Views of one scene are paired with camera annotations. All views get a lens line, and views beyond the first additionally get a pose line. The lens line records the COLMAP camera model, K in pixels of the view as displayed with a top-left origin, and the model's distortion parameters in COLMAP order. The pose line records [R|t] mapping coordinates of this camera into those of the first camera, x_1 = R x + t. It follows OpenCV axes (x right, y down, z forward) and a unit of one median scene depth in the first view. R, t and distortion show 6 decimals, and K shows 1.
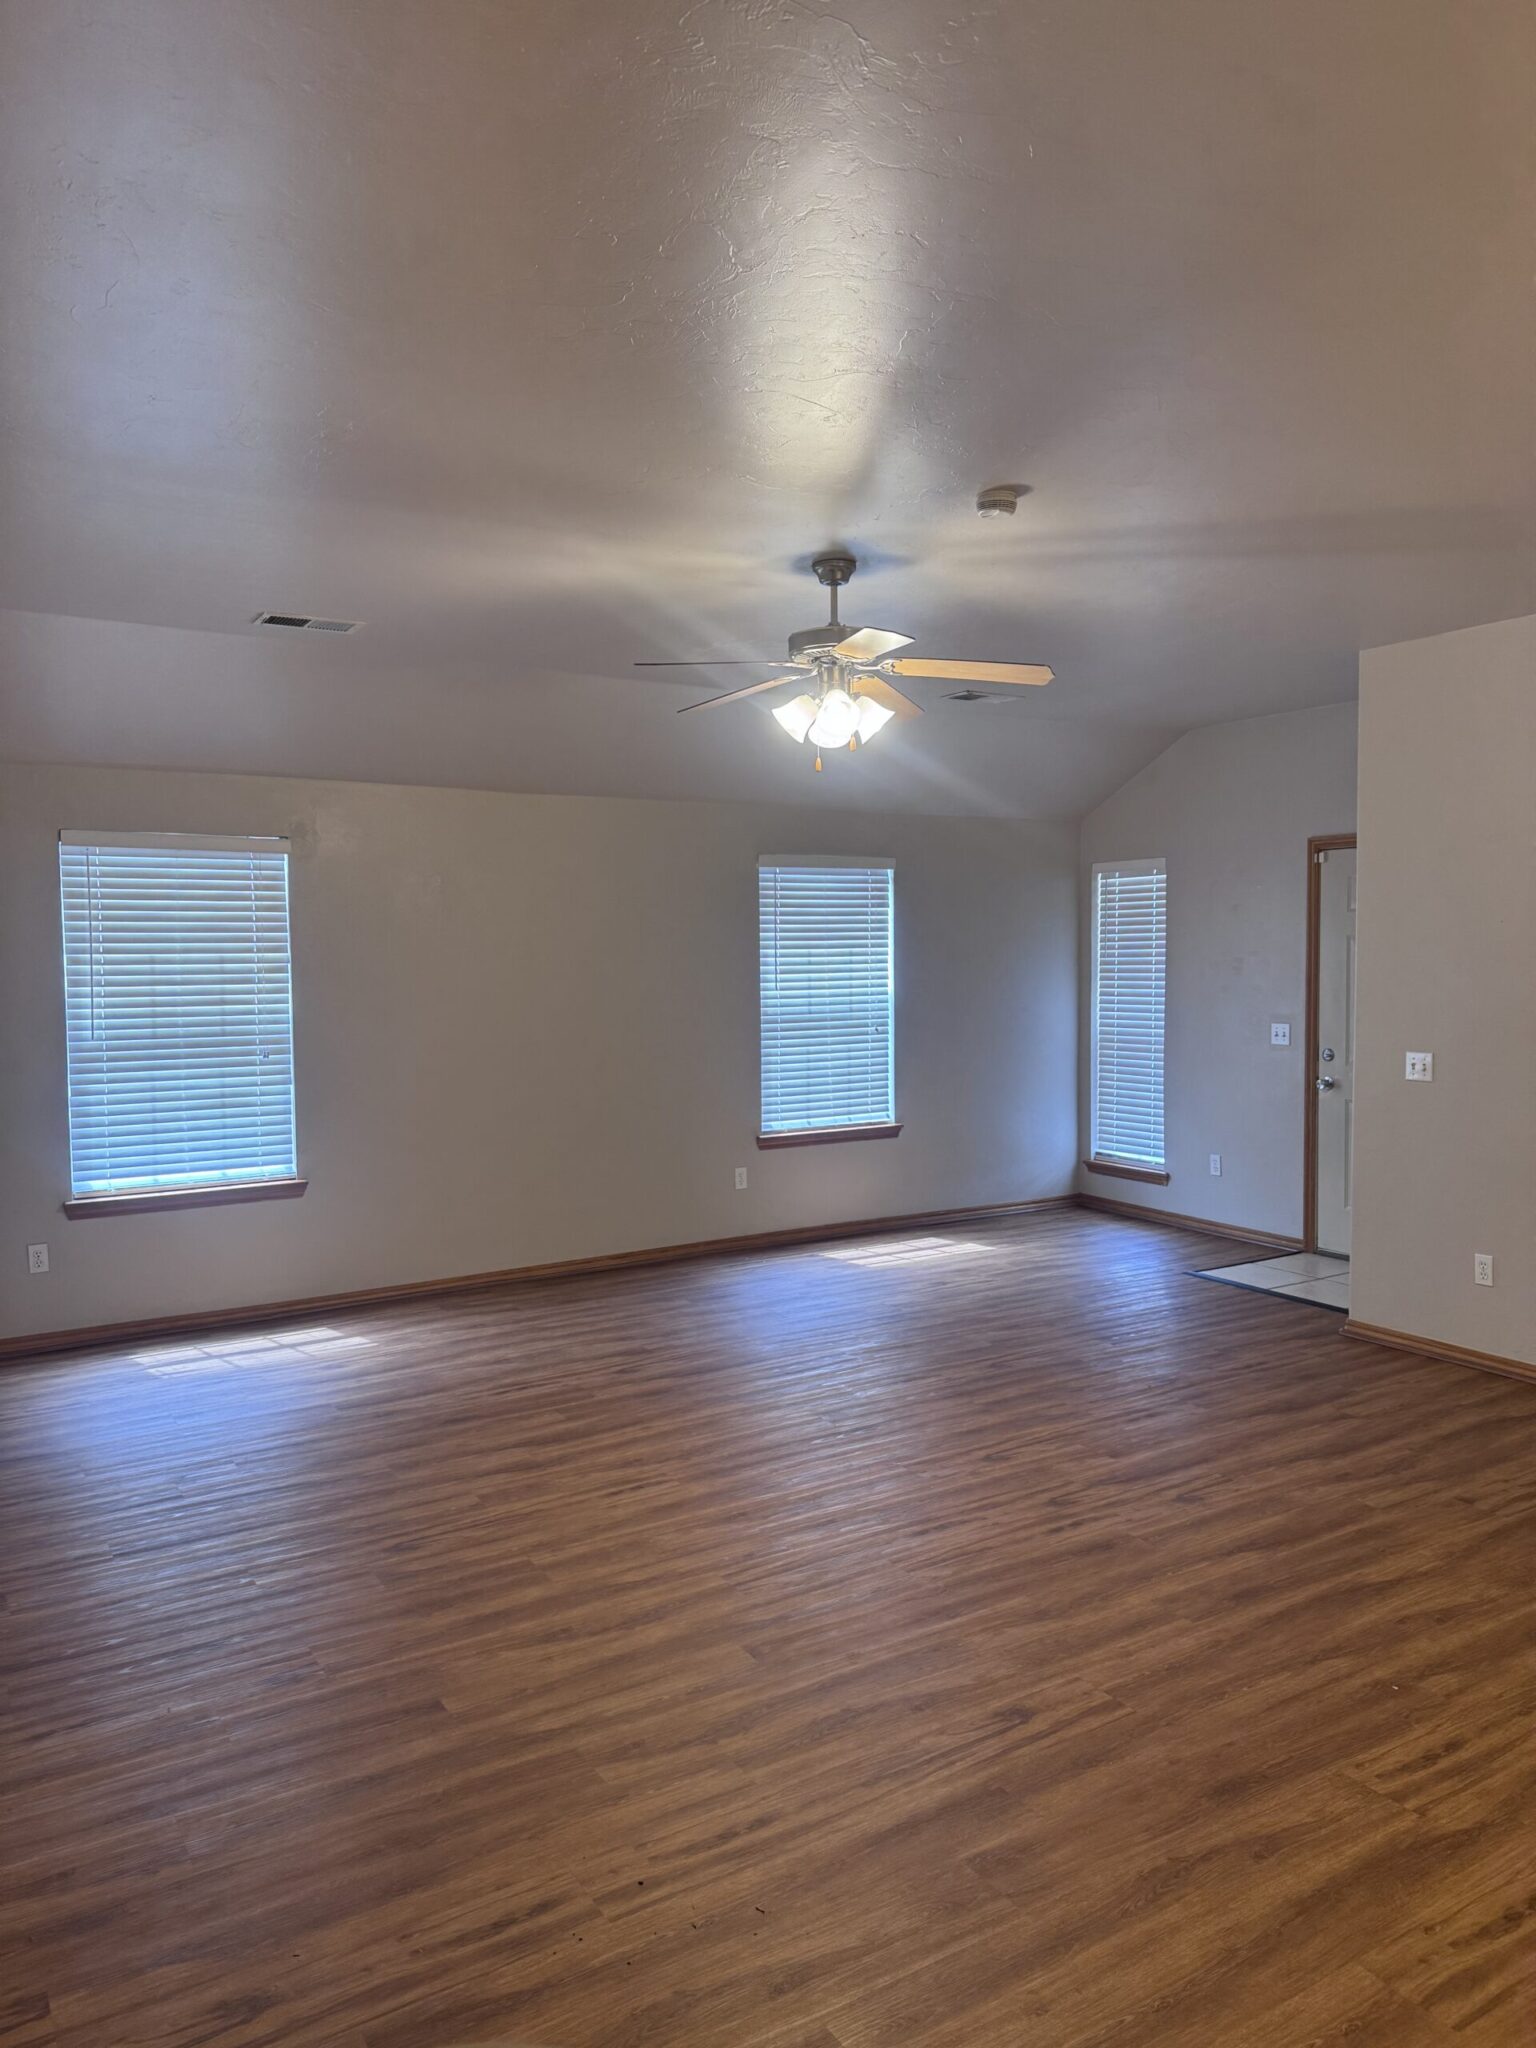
lens RADIAL K [[1427.4, 0, 757.9], [0, 1427.4, 1024.4], [0, 0, 1]] dist [0.058814, -0.042458]
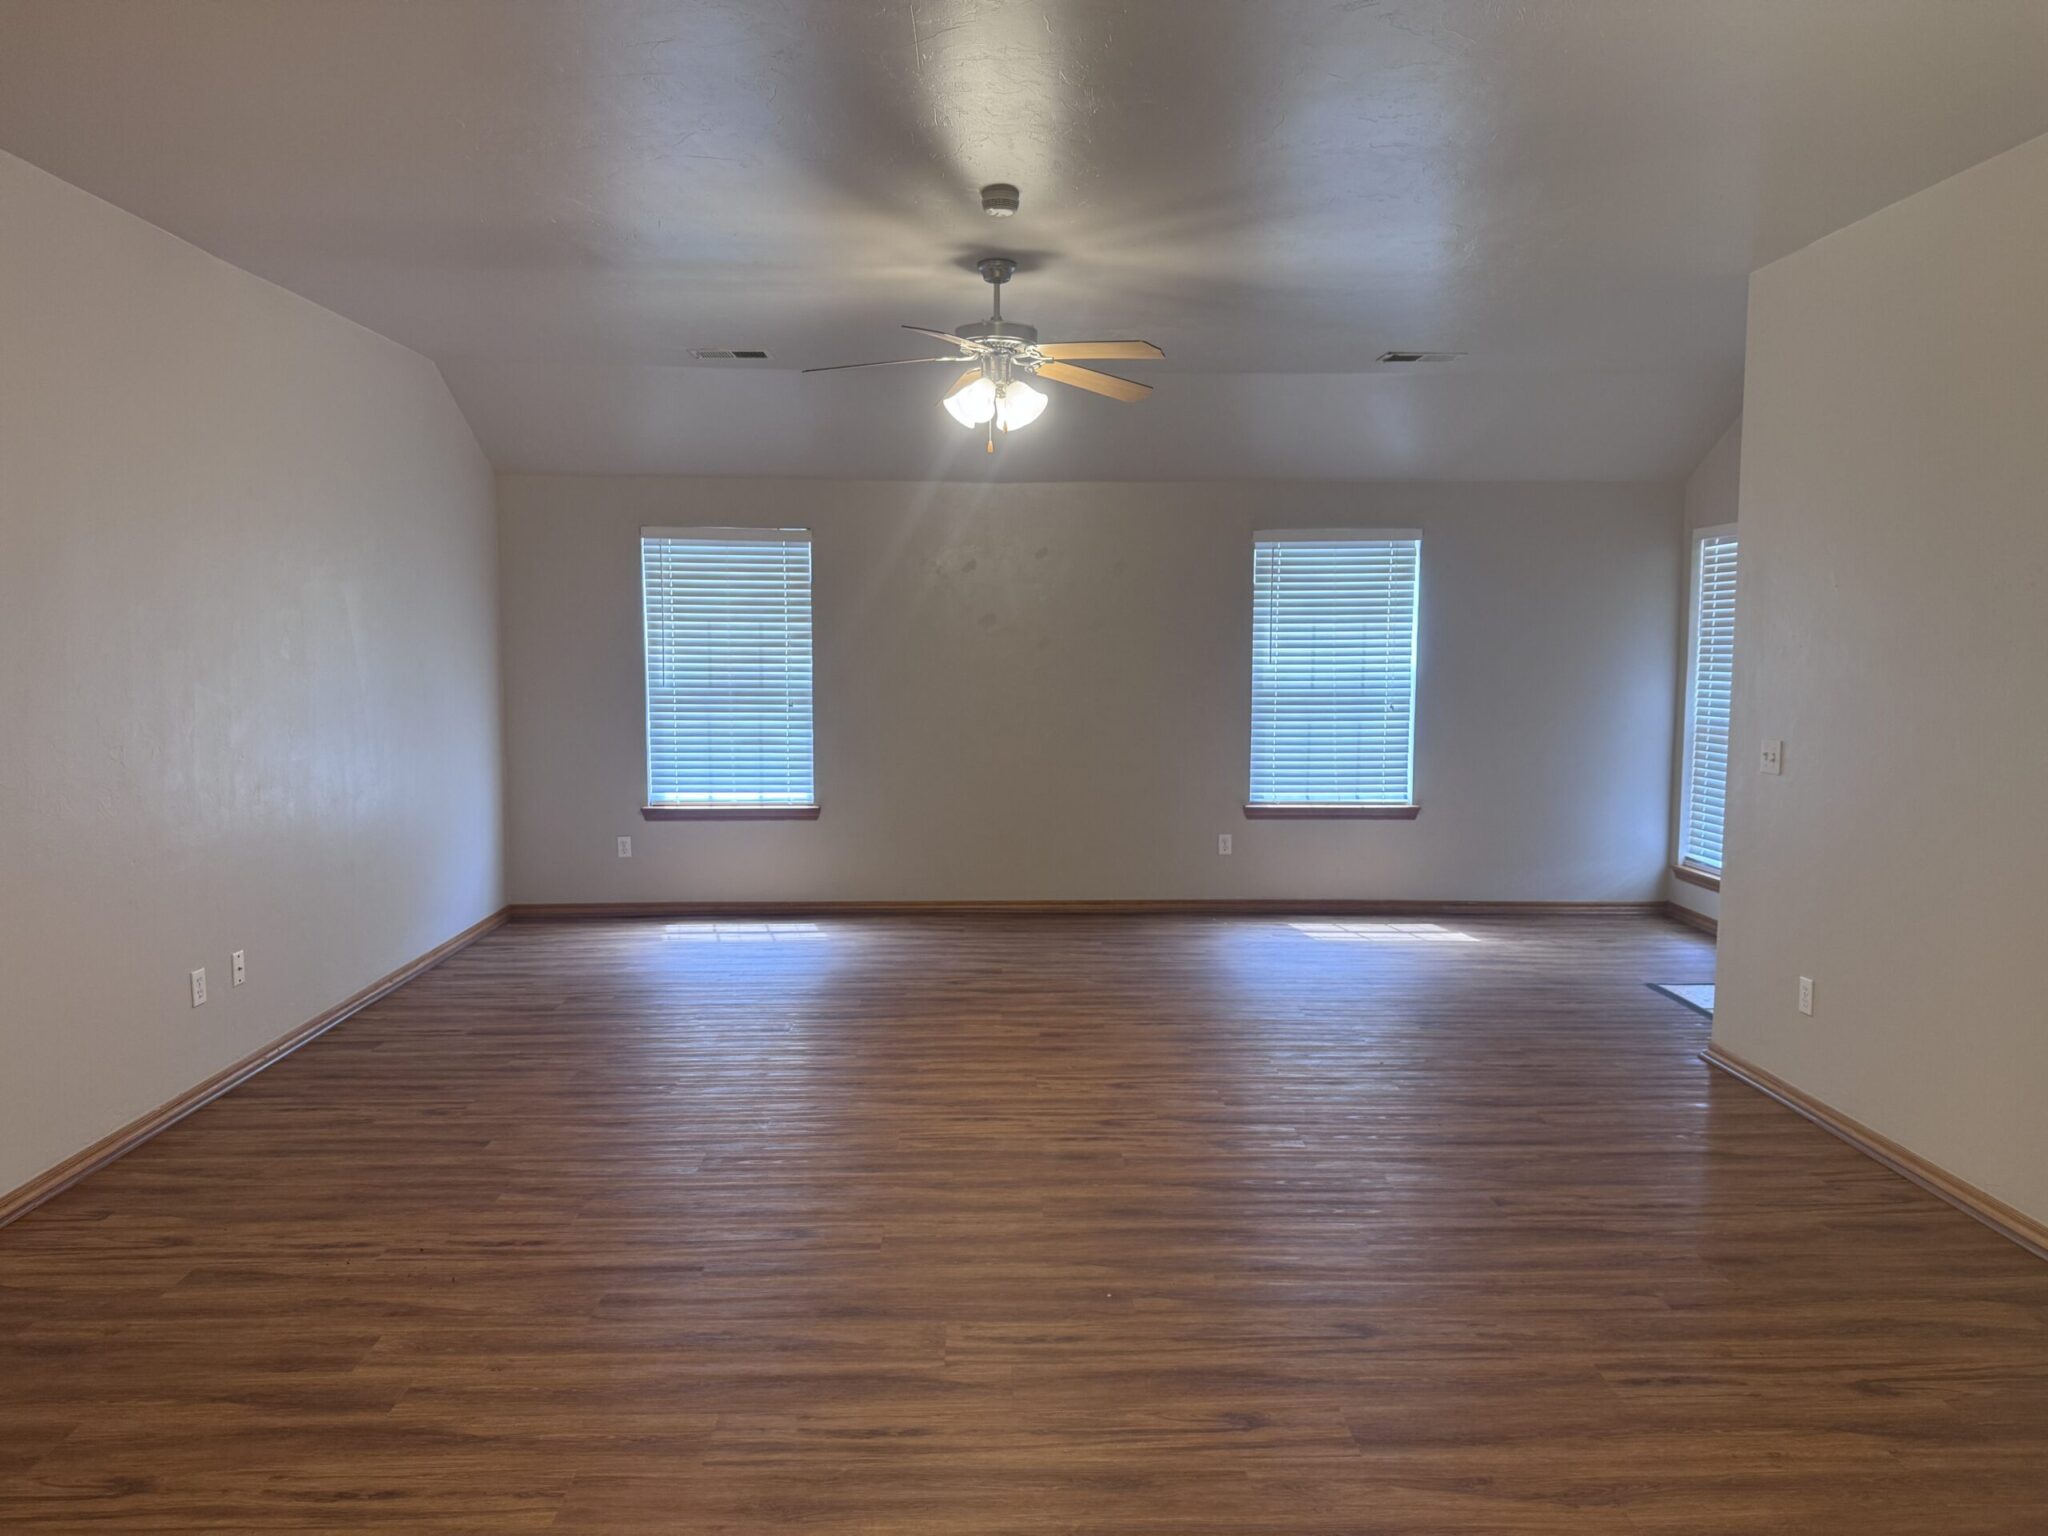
lens RADIAL K [[1427.4, 0, 1017.4], [0, 1427.4, 755.0], [0, 0, 1]] dist [0.058814, -0.042458]
pose [[0.860460, 0.049940, -0.507064, 0.453471], [-0.036724, 0.998675, 0.036039, 0.013394], [0.508192, -0.012388, 0.861154, 0.031202]]
